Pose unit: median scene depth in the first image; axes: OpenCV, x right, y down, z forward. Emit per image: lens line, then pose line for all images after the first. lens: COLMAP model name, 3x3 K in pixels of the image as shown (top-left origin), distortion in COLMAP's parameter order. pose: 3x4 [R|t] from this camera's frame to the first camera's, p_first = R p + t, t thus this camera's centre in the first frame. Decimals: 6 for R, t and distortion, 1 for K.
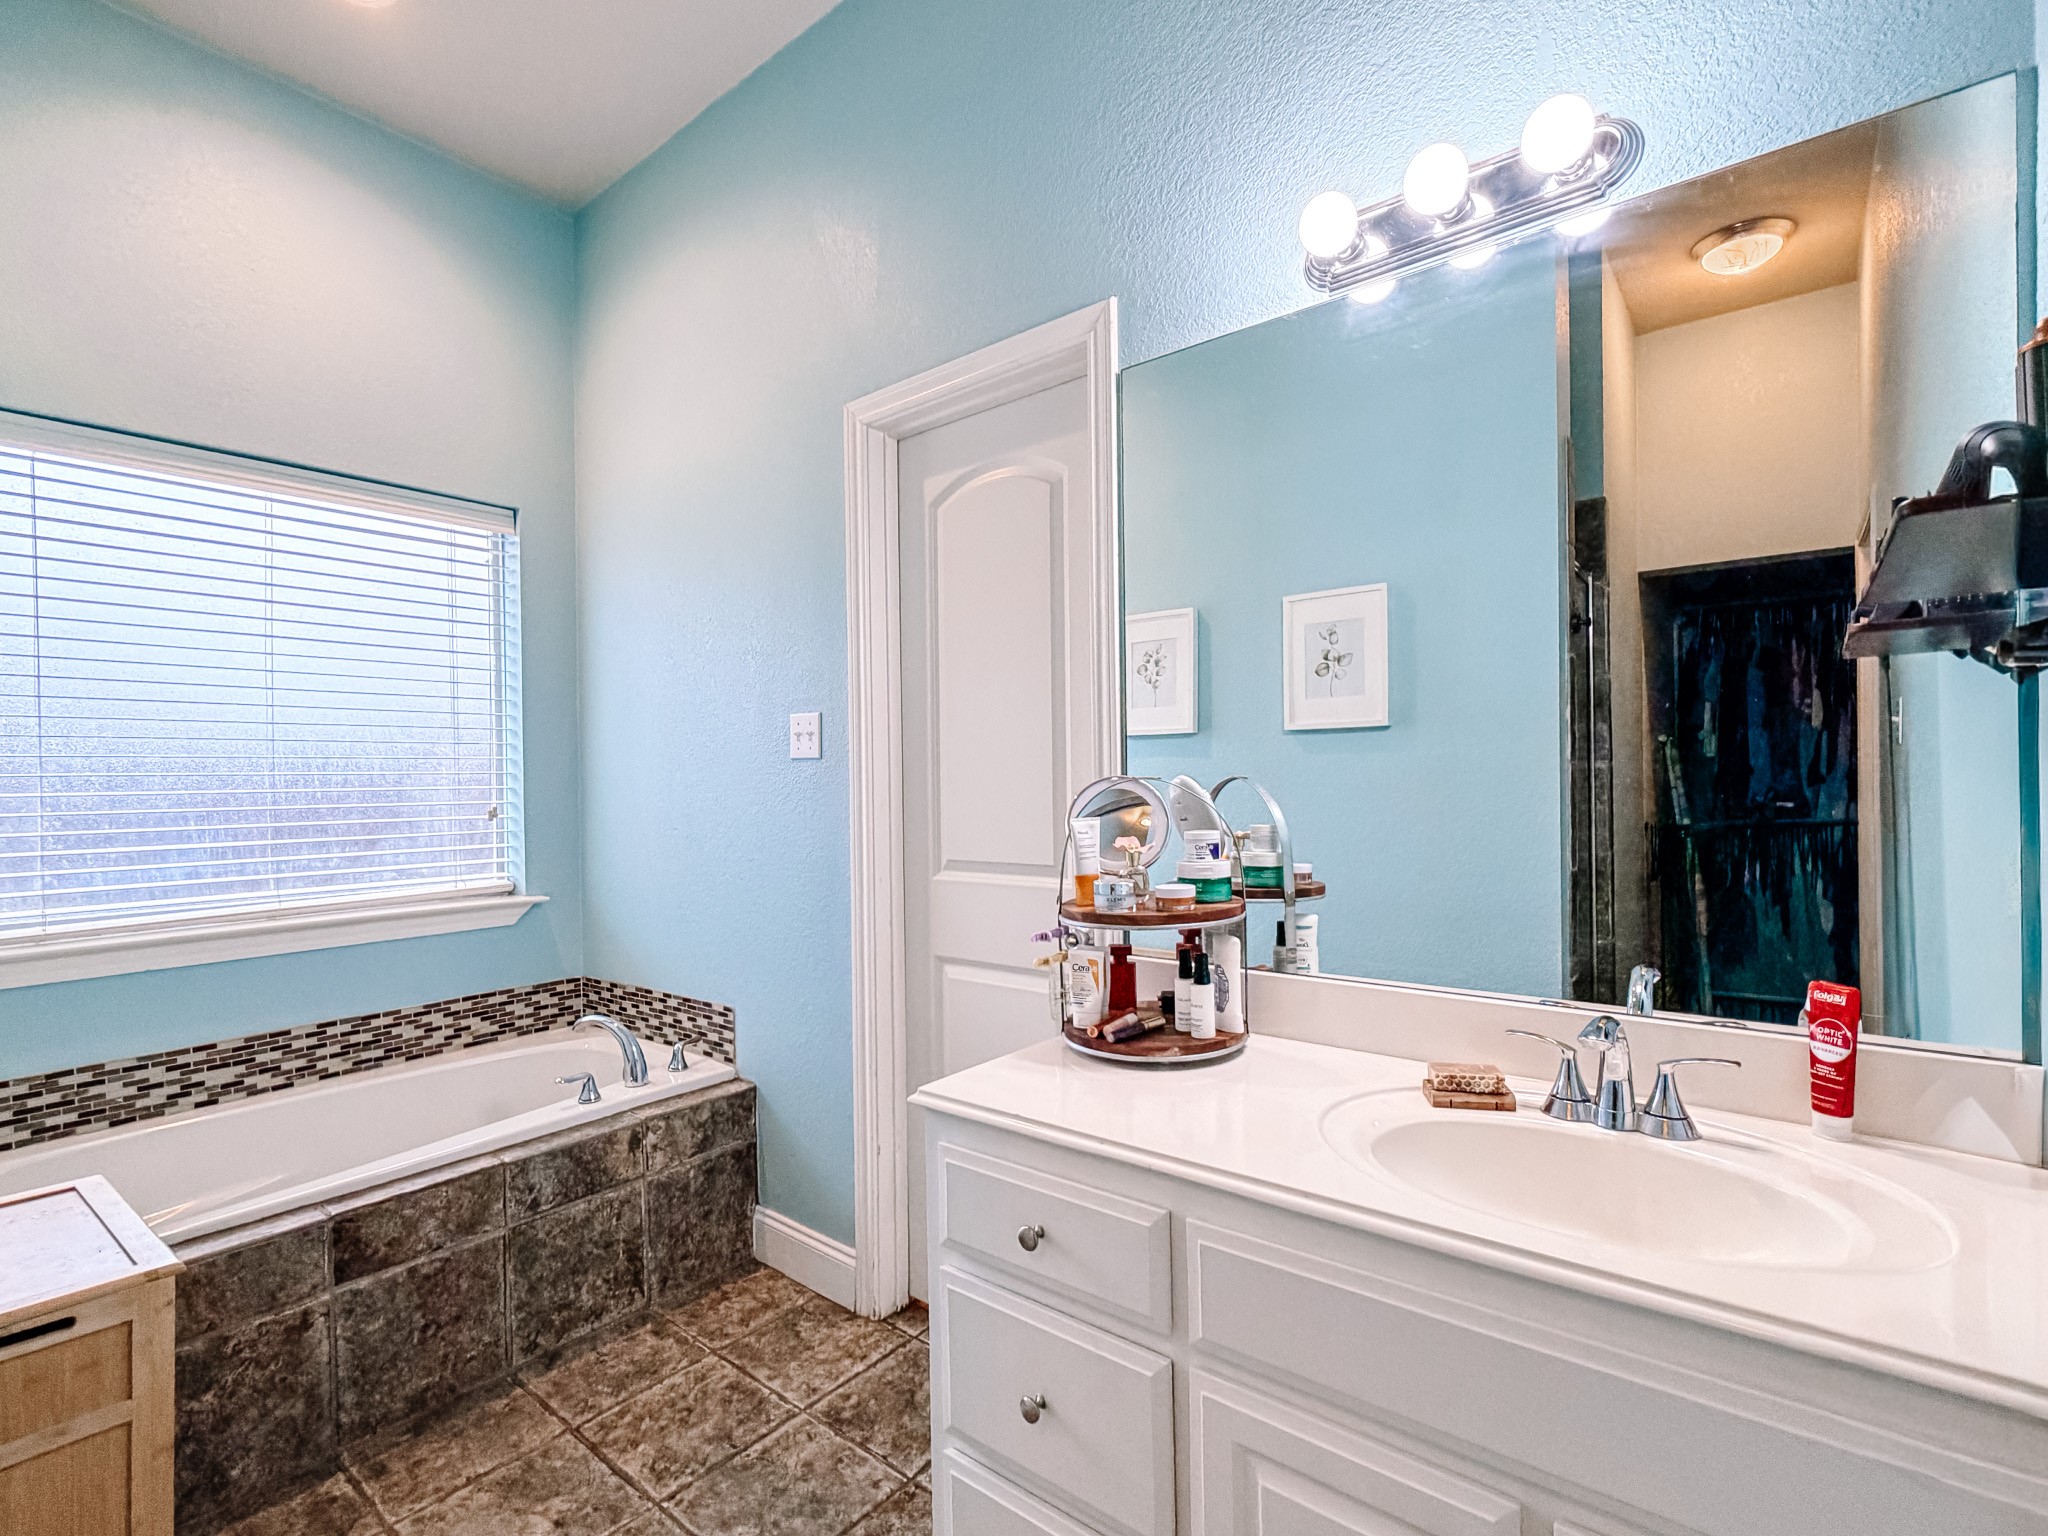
lens RADIAL K [[955.4, 0, 1028.5], [0, 955.4, 788.3], [0, 0, 1]] dist [-0.000530, -0.000454]
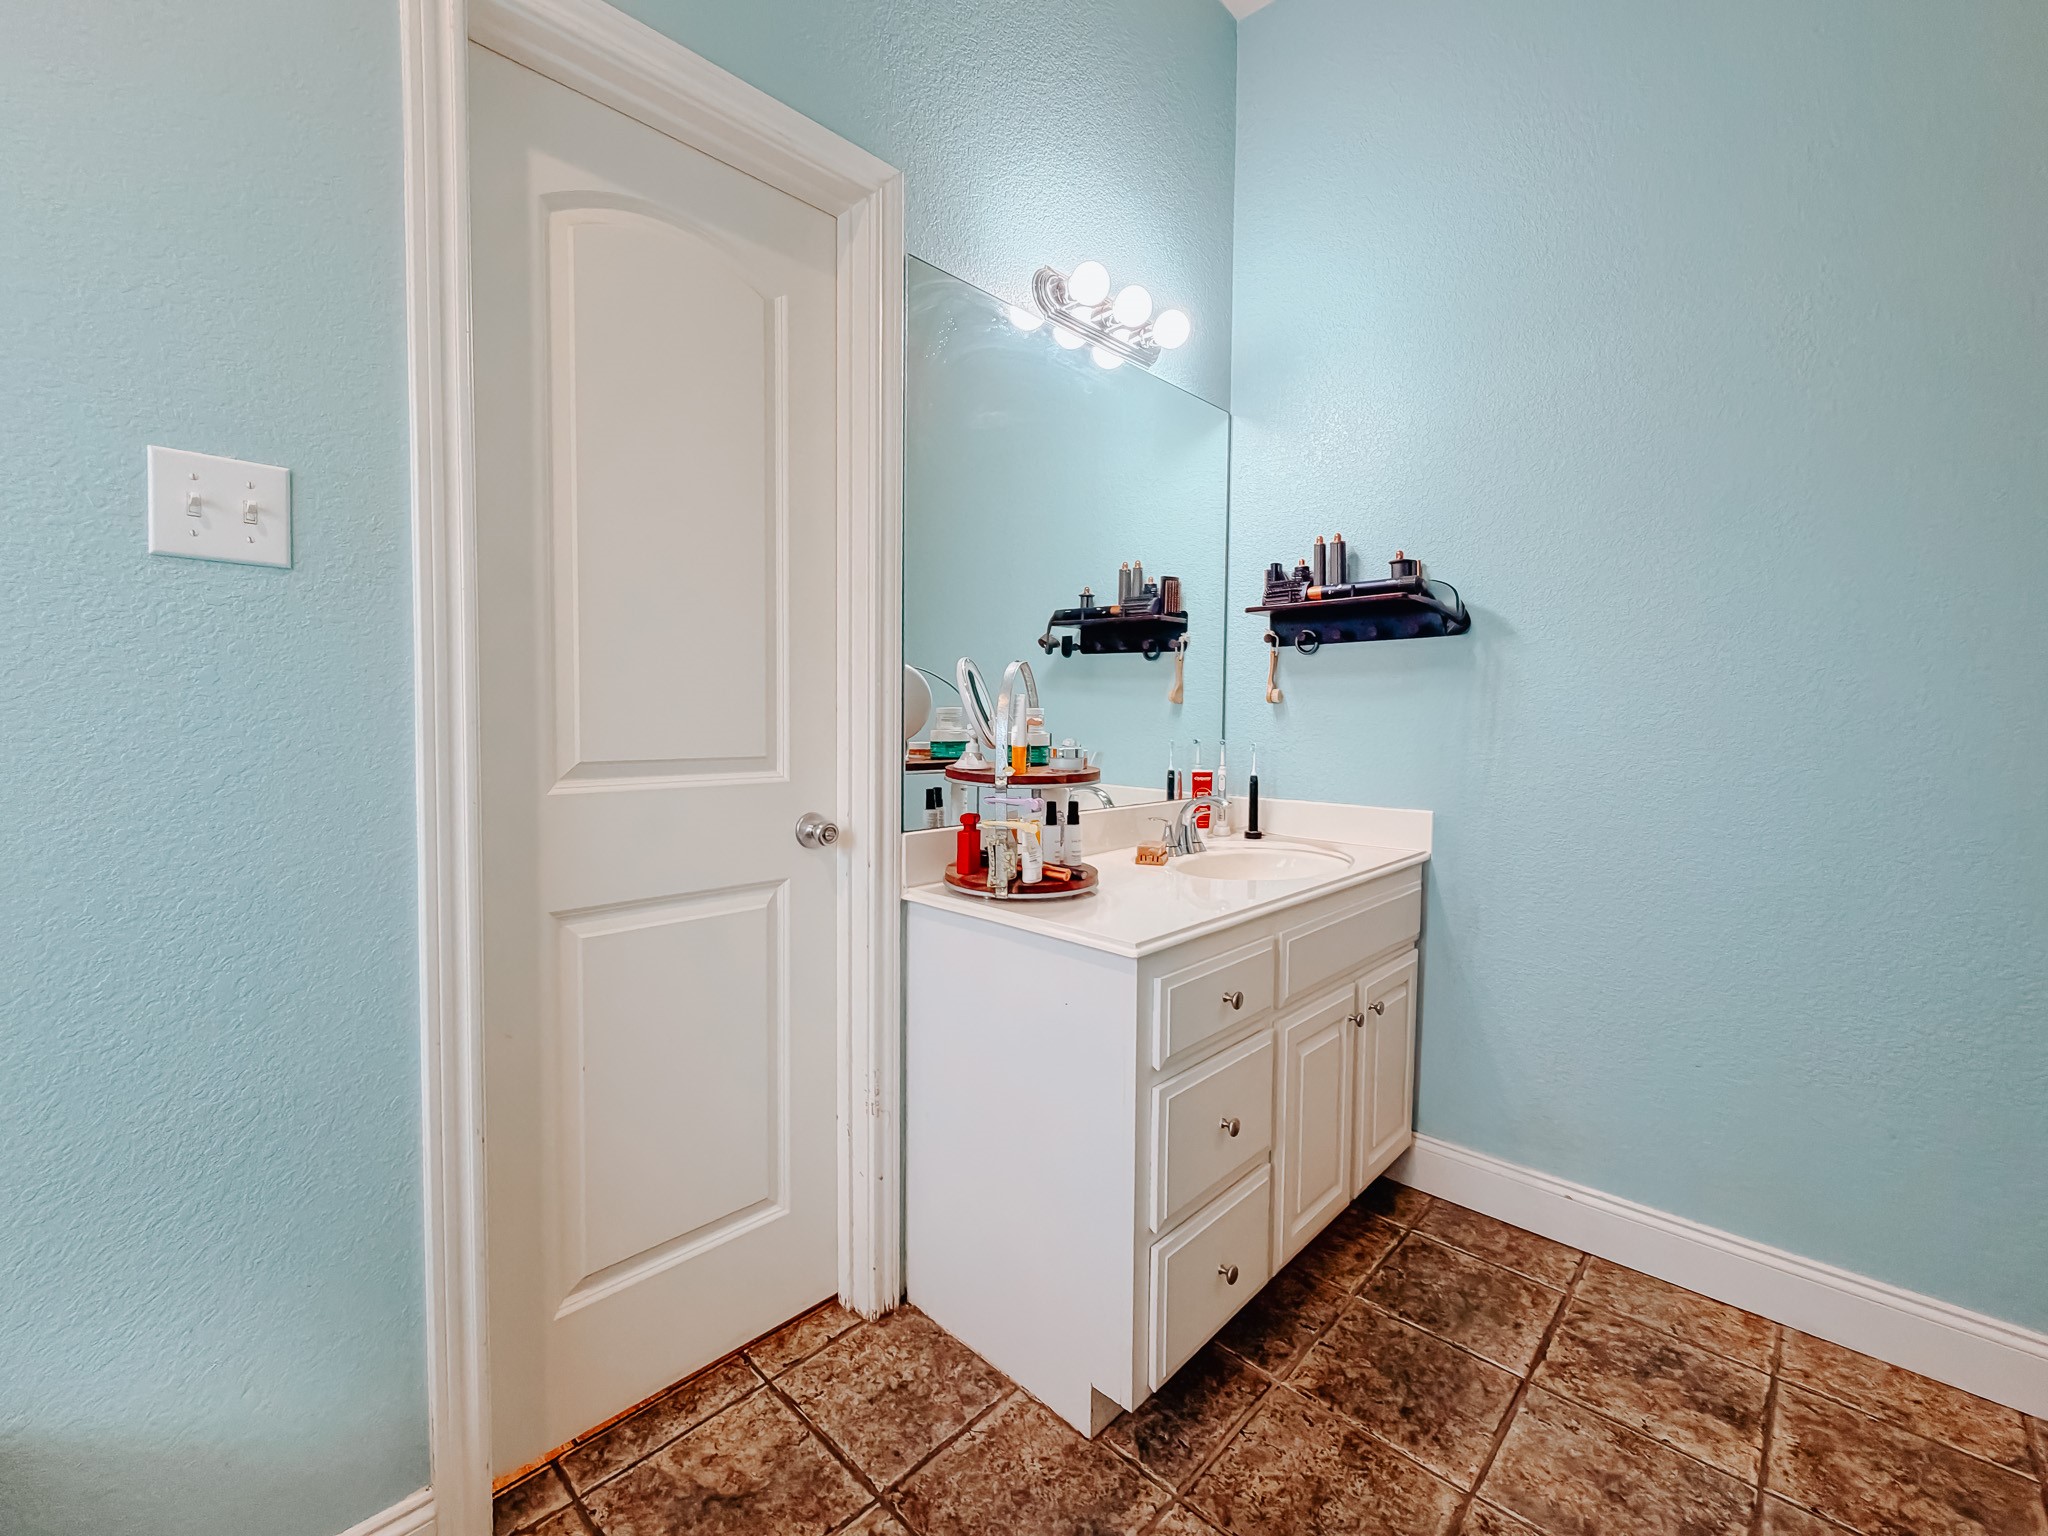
lens RADIAL K [[861.3, 0, 1023.2], [0, 861.3, 749.5], [0, 0, 1]] dist [0.000819, -0.000332]
pose [[0.088300, -0.024168, 0.995801, -0.521526], [-0.004533, 0.999686, 0.024664, 0.039593], [-0.996084, -0.006692, 0.088163, 0.511399]]
